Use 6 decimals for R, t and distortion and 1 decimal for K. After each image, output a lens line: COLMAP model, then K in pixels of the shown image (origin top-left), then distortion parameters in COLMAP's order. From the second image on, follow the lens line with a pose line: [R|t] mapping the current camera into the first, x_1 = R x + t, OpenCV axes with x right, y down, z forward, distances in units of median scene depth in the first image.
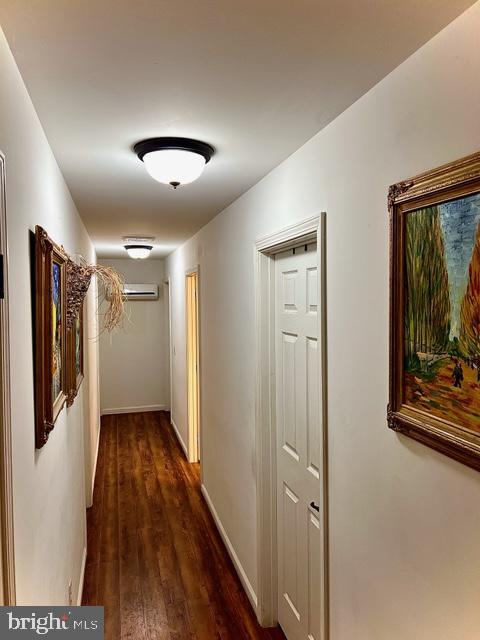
lens RADIAL K [[492.0, 0, 240.0], [0, 492.0, 320.0], [0, 0, 1]] dist [0.072253, -0.091629]
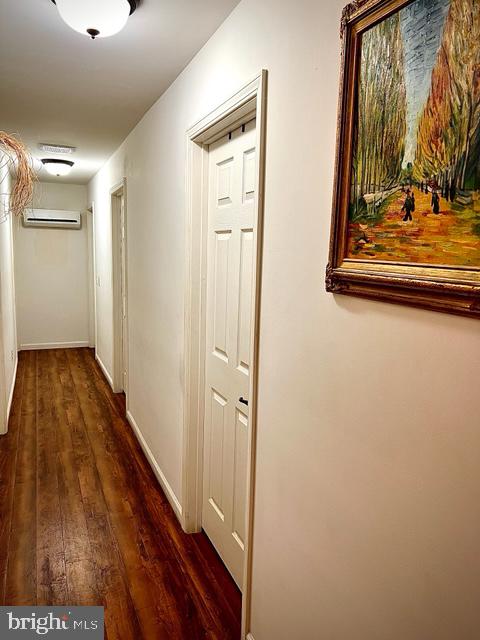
lens RADIAL K [[492.0, 0, 240.0], [0, 492.0, 320.0], [0, 0, 1]] dist [0.072253, -0.091629]
pose [[0.989841, 0.017025, 0.141153, 0.003934], [-0.030869, 0.994856, 0.096480, 0.101614], [-0.138784, -0.099857, 0.985275, 0.055418]]
